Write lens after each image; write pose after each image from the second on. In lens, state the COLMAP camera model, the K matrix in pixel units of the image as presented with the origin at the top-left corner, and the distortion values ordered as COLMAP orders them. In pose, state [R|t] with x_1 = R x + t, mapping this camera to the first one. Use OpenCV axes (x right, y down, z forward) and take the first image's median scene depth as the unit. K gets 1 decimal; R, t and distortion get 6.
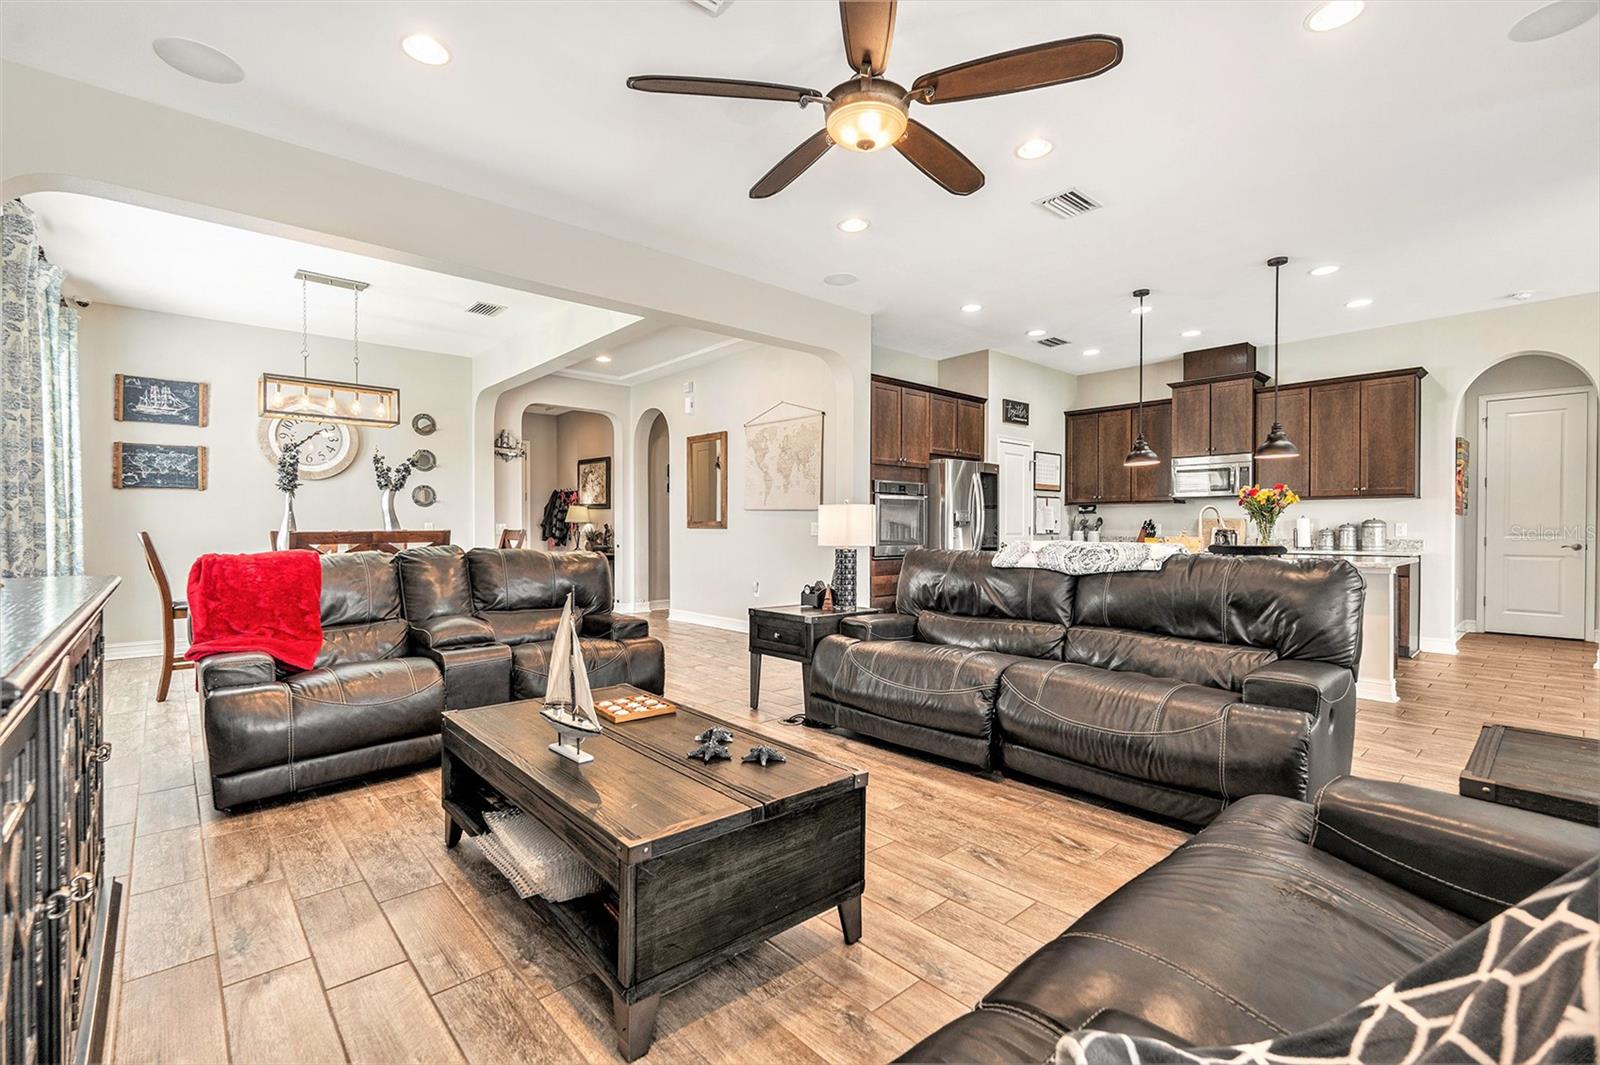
lens RADIAL K [[703.9, 0, 800.0], [0, 703.9, 532.5], [0, 0, 1]] dist [0.003202, 0.000118]
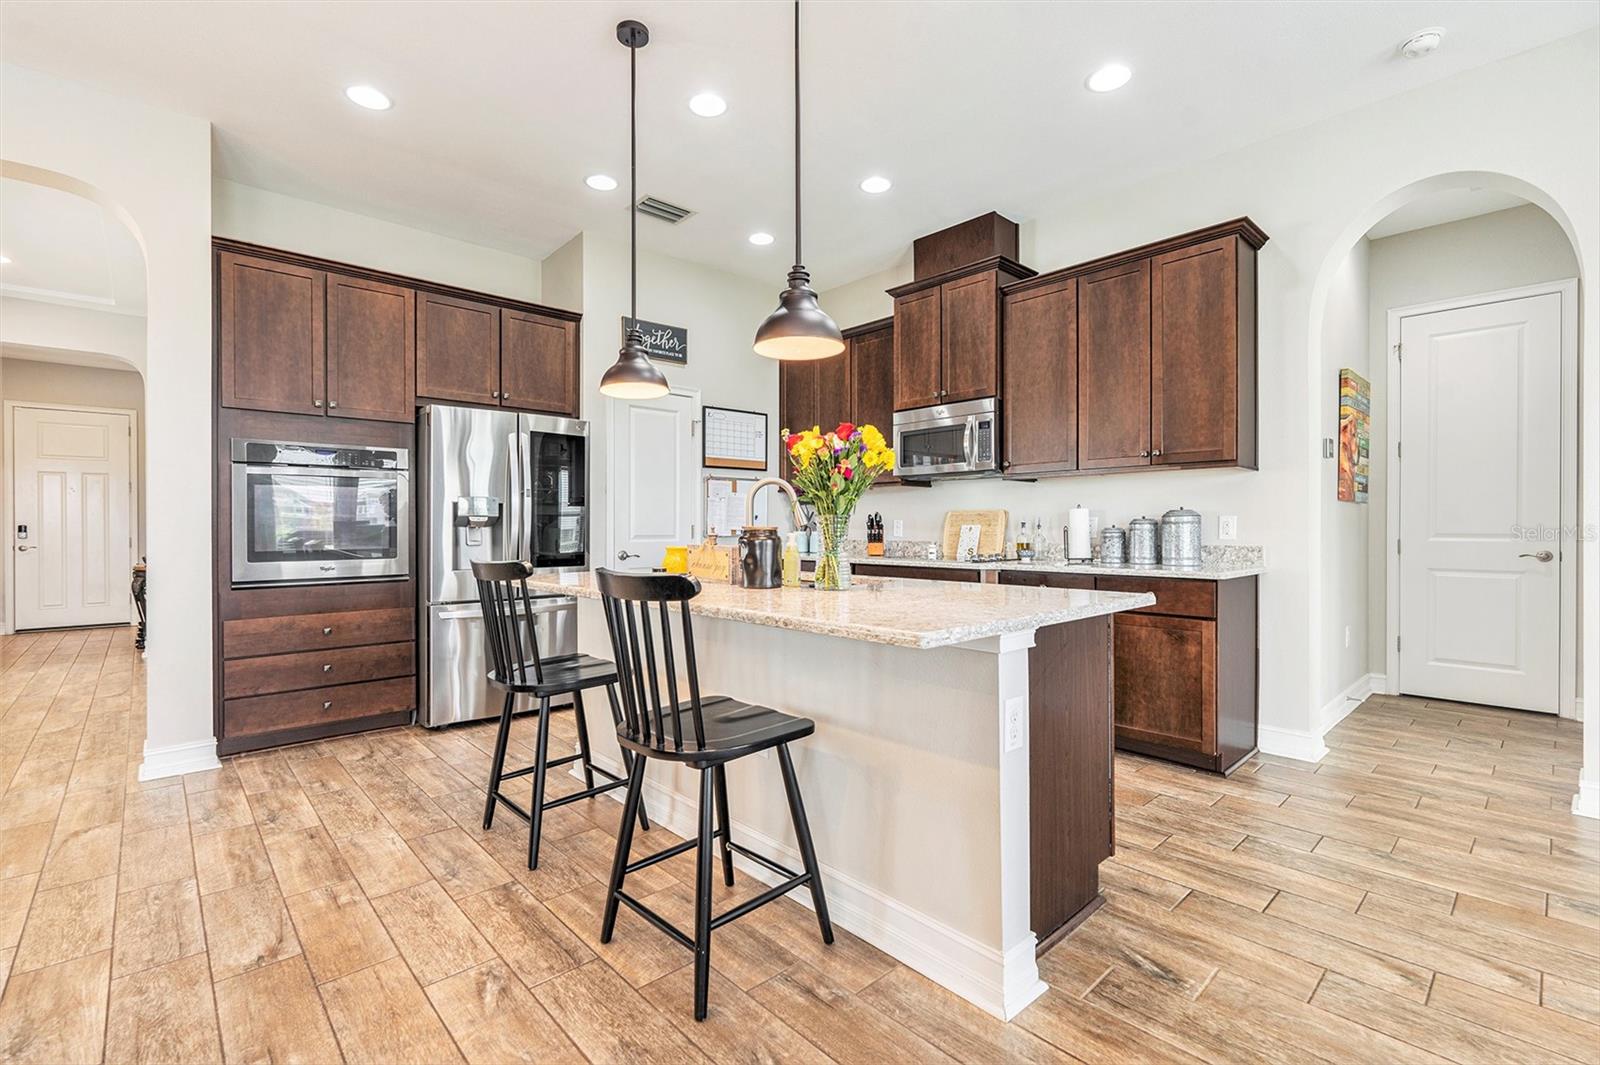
lens RADIAL K [[707.0, 0, 791.4], [0, 707.0, 528.2], [0, 0, 1]] dist [-0.002415, -0.000003]
pose [[0.999980, -0.003834, 0.005038, 0.477252], [0.003858, 0.999982, -0.004621, -0.002260], [-0.005020, 0.004641, 0.999977, 0.423342]]
